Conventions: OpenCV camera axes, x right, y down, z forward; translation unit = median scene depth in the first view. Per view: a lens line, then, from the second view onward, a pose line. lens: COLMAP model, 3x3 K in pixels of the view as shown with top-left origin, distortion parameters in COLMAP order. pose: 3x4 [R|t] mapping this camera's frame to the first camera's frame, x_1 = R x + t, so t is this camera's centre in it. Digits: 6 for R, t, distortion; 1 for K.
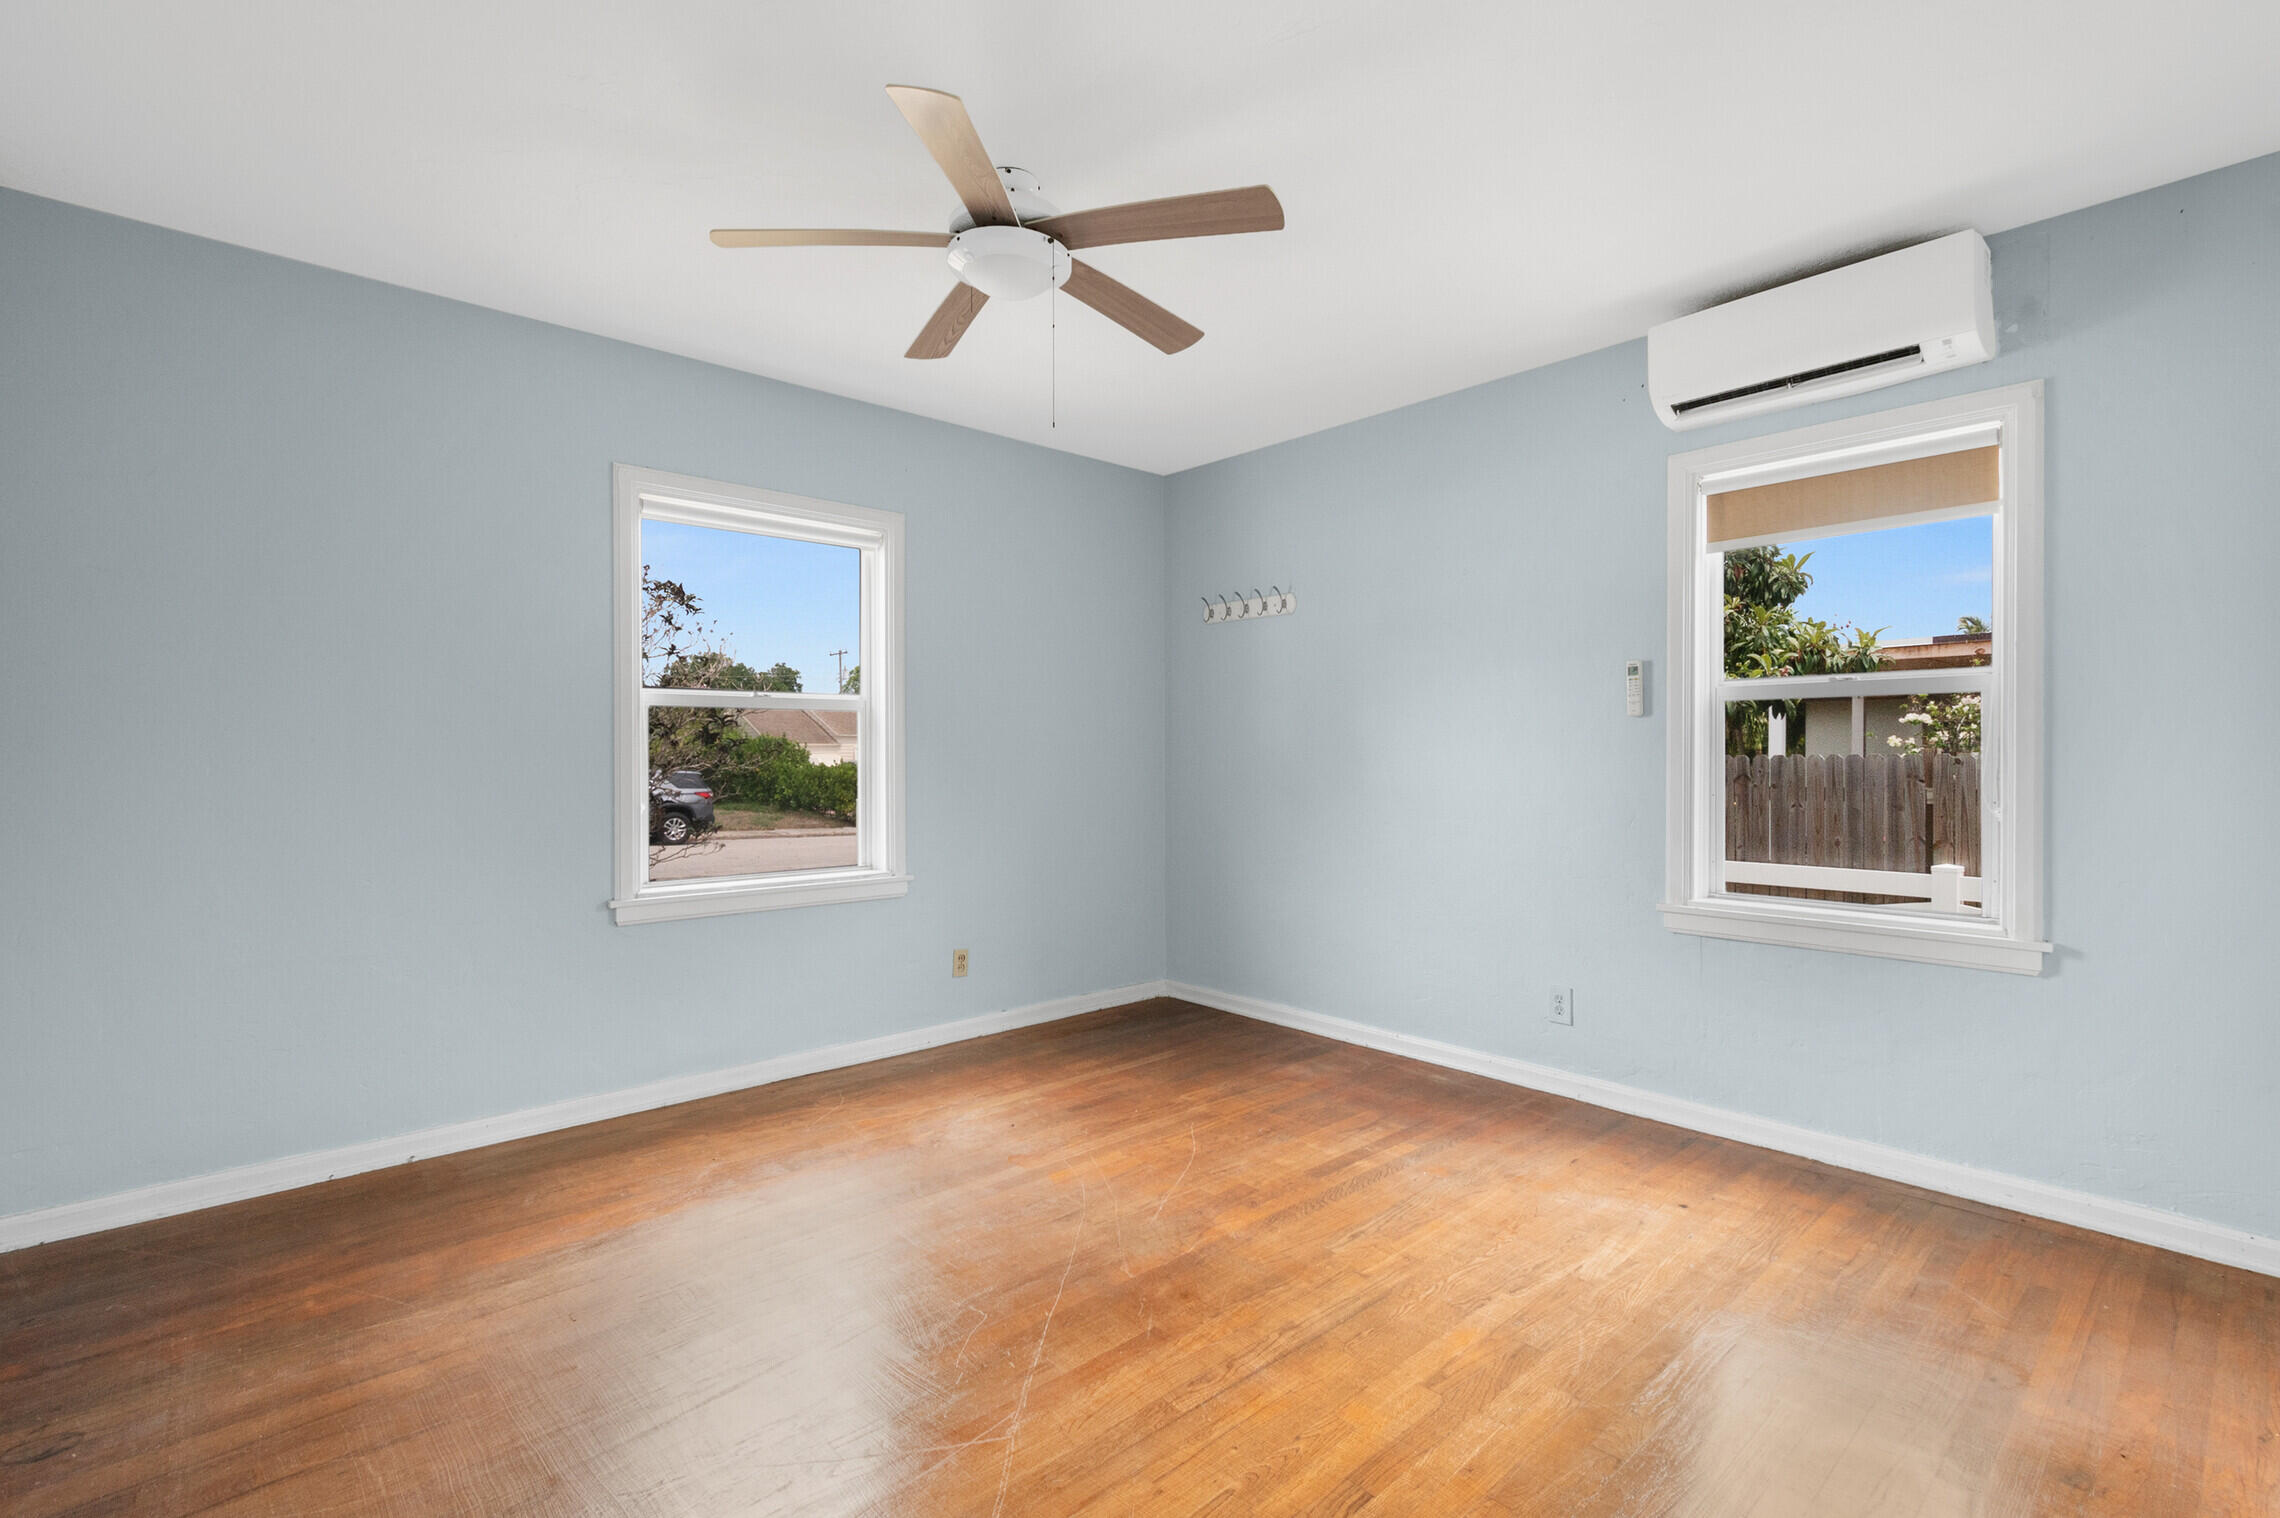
lens RADIAL K [[1024.3, 0, 1140.6], [0, 1024.3, 758.7], [0, 0, 1]] dist [-0.002072, -0.000511]
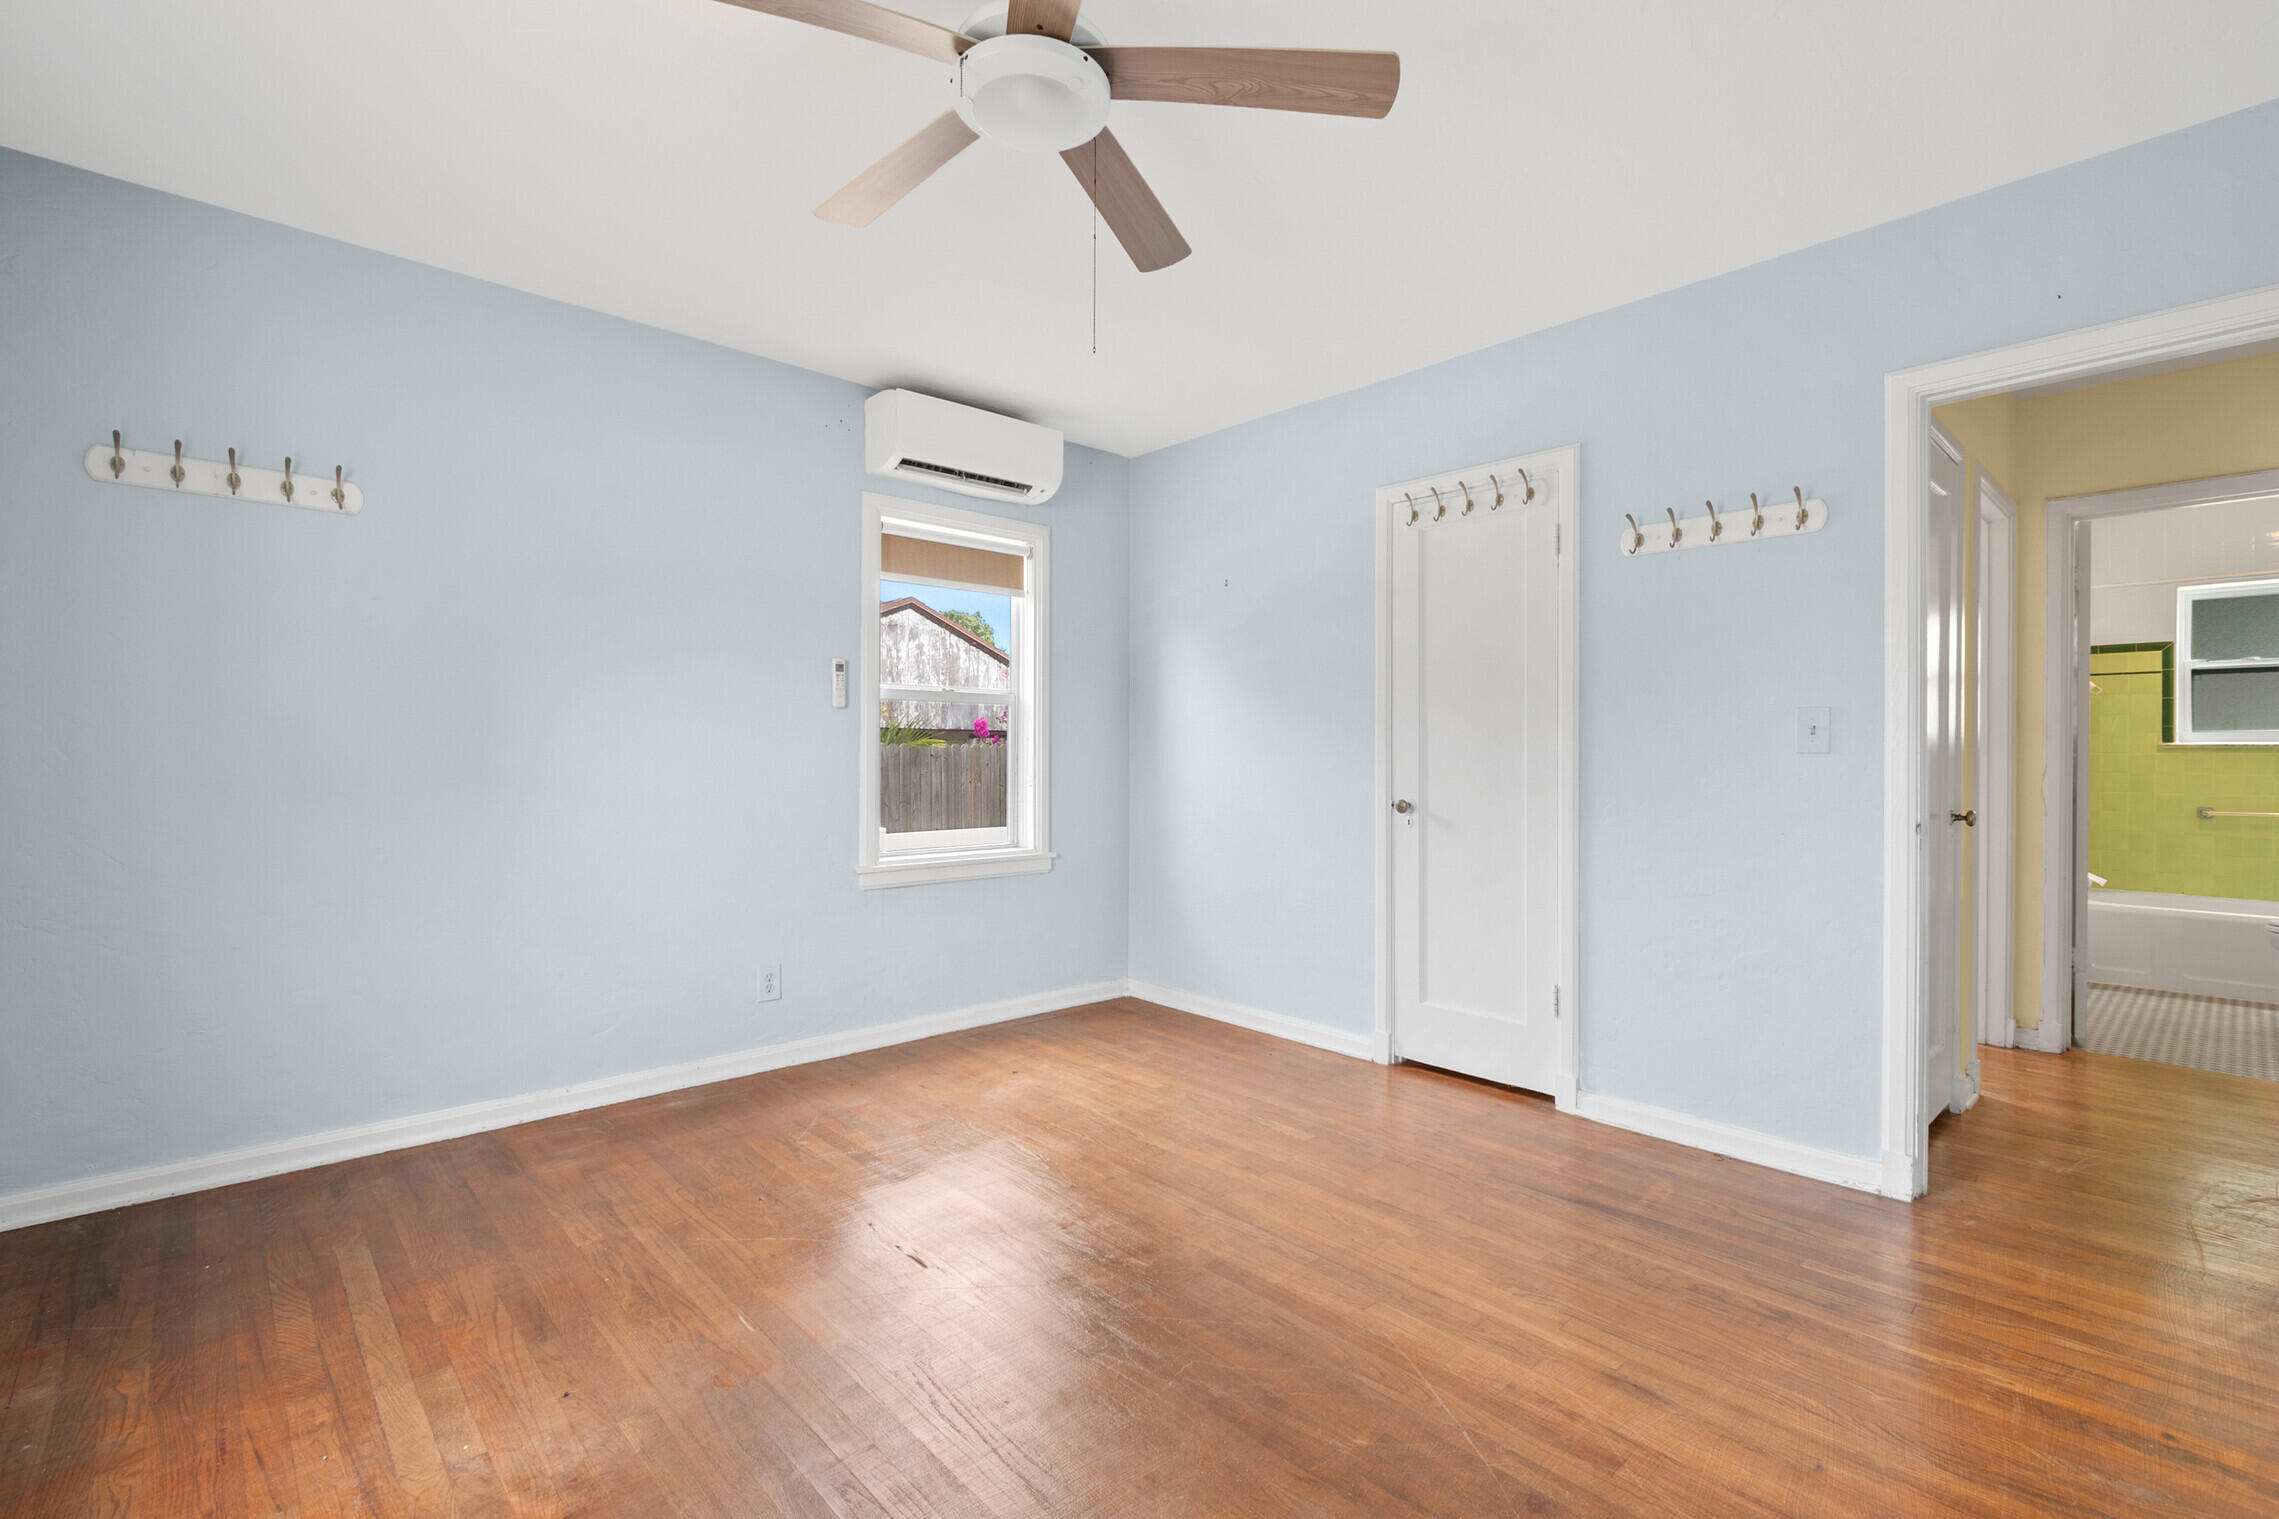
lens RADIAL K [[1023.8, 0, 1132.8], [0, 1023.8, 759.5], [0, 0, 1]] dist [-0.002072, -0.000511]
pose [[-0.016450, -0.002988, 0.999860, -0.721139], [0.000333, 0.999995, 0.002994, 0.013969], [-0.999865, 0.000382, -0.016449, 0.746575]]
